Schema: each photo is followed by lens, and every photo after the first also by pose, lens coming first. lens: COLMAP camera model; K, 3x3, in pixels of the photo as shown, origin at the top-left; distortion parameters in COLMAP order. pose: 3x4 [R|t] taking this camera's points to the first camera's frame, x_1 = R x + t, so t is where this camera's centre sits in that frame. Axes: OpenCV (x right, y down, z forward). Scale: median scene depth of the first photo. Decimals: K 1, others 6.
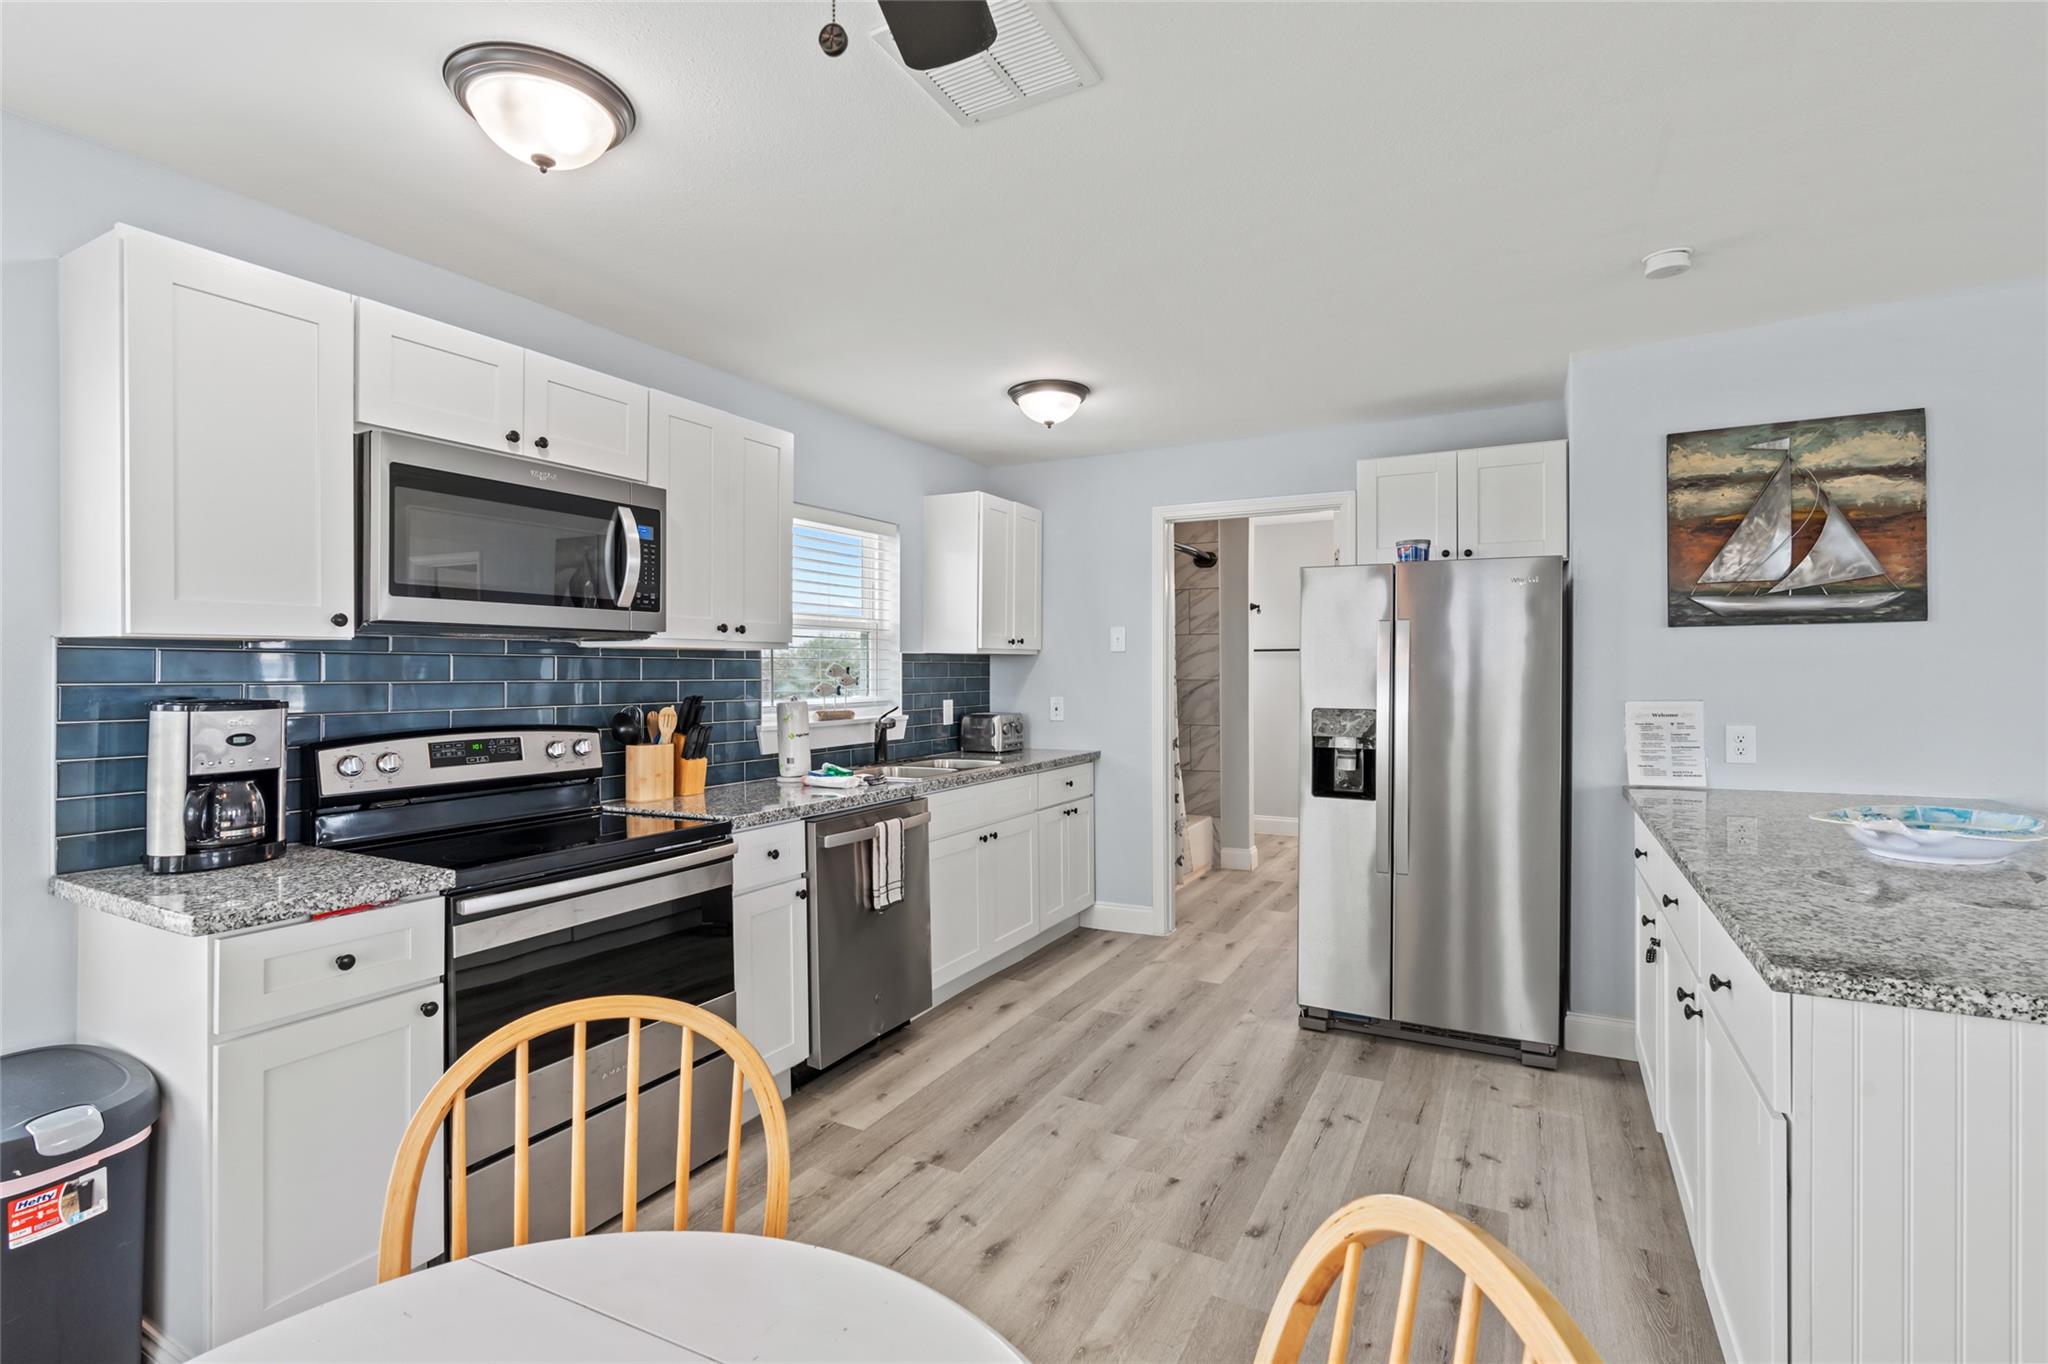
lens RADIAL K [[922.5, 0, 1030.6], [0, 922.5, 670.1], [0, 0, 1]] dist [-0.000192, 0.000170]
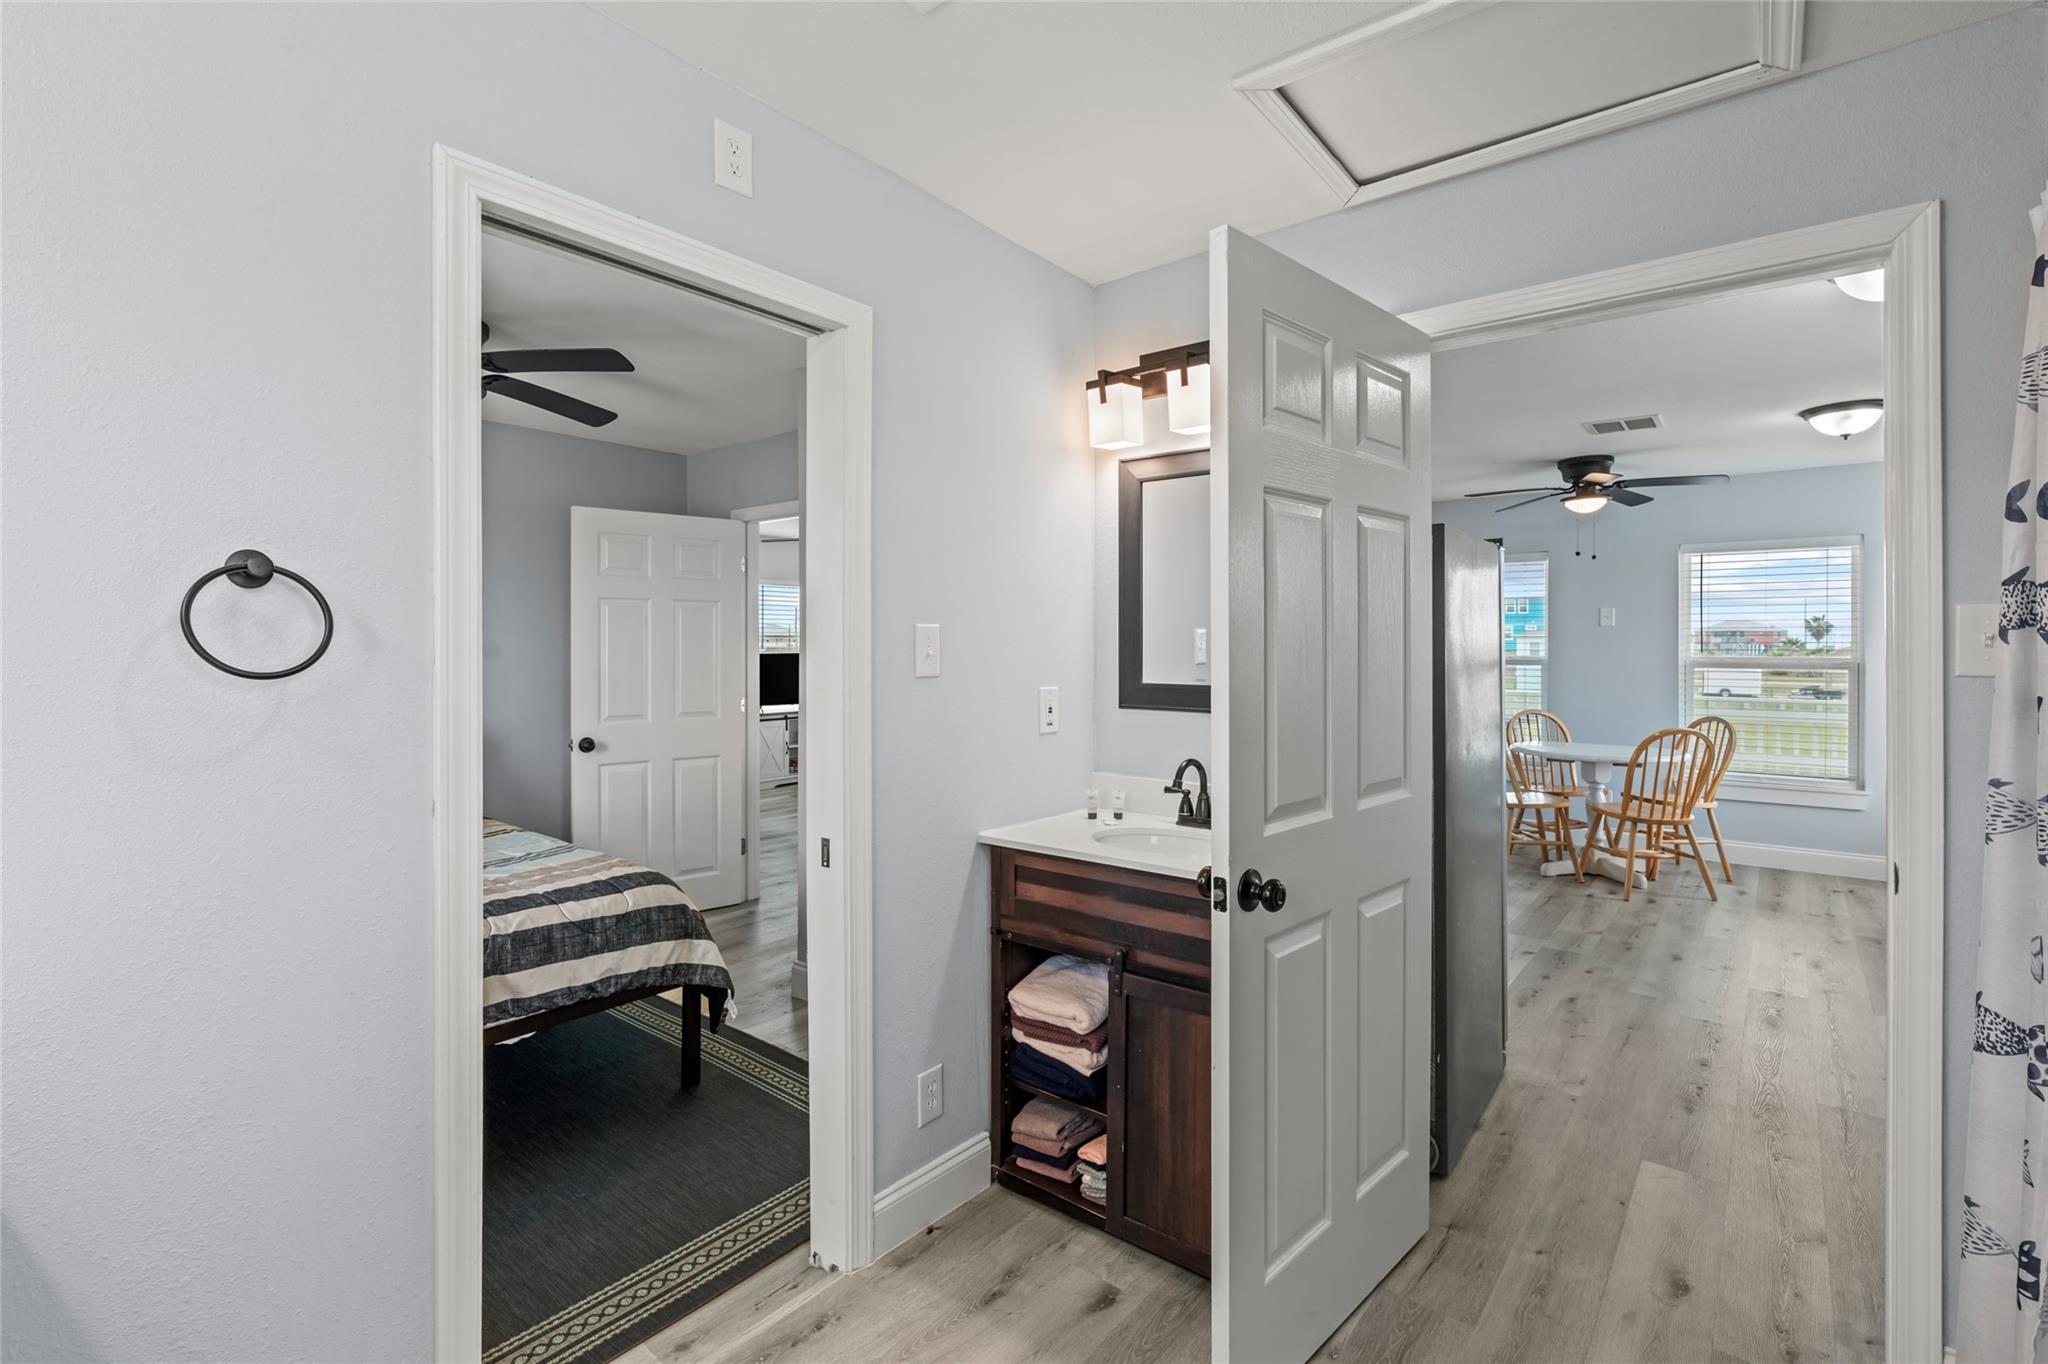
lens RADIAL K [[919.8, 0, 1019.7], [0, 919.8, 680.7], [0, 0, 1]] dist [-0.002595, -0.000427]
pose [[-0.980983, -0.002937, 0.194070, 0.669575], [0.004452, 0.999282, 0.037630, -0.014849], [-0.194041, 0.037778, -0.980266, 2.243809]]
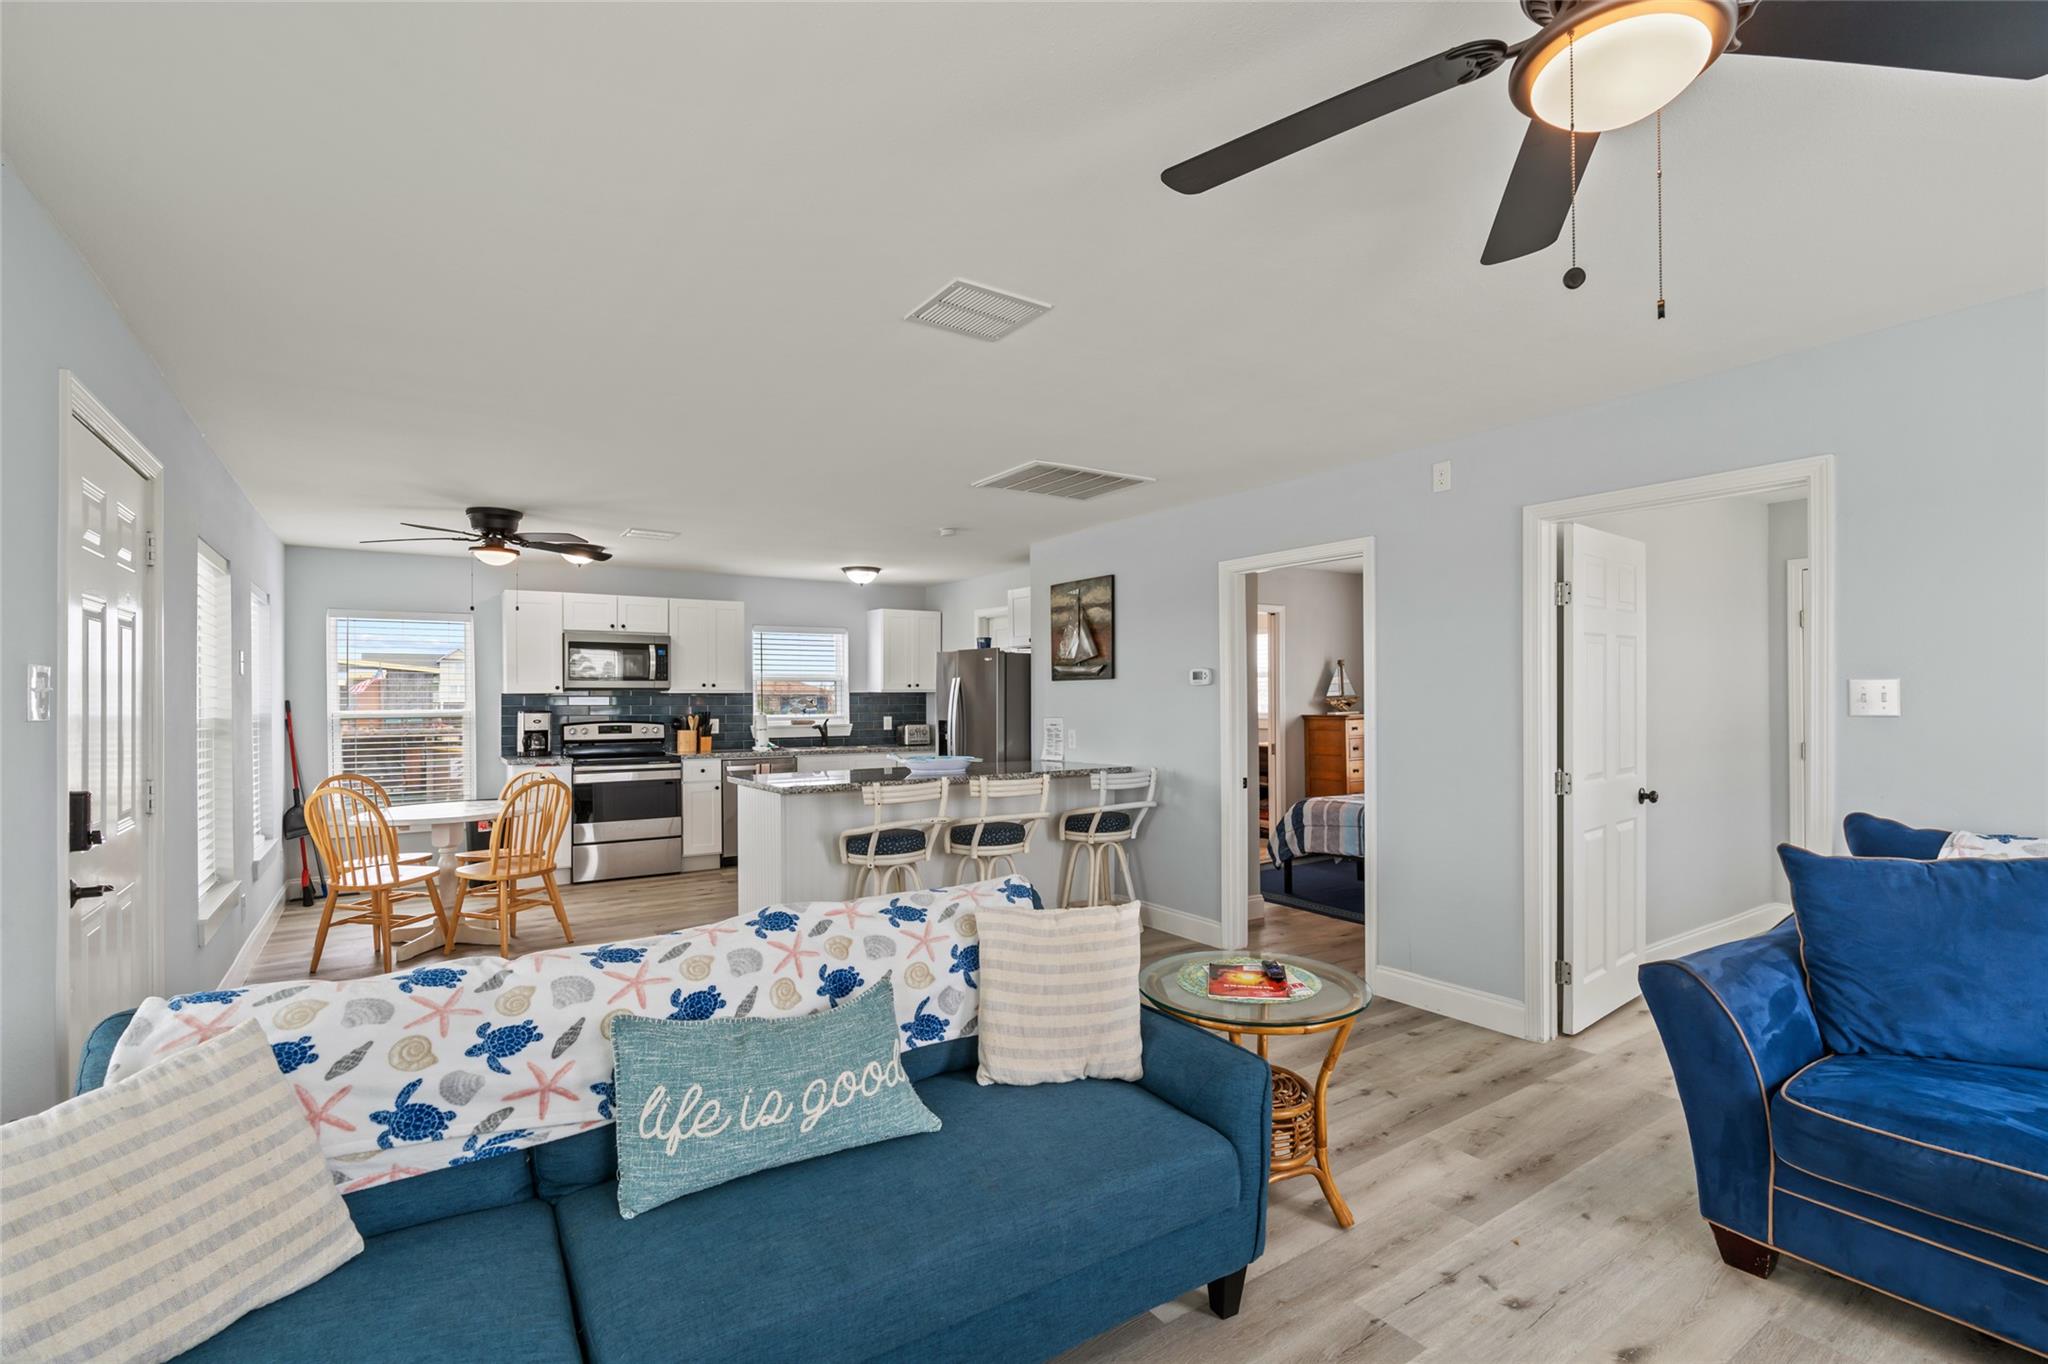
lens RADIAL K [[914.1, 0, 1019.8], [0, 914.1, 702.2], [0, 0, 1]] dist [0.001365, 0.000245]
pose [[0.883428, 0.001838, -0.468563, 1.646398], [0.000802, 0.999985, 0.005436, -0.011693], [0.468566, -0.005178, 0.883413, -0.842508]]
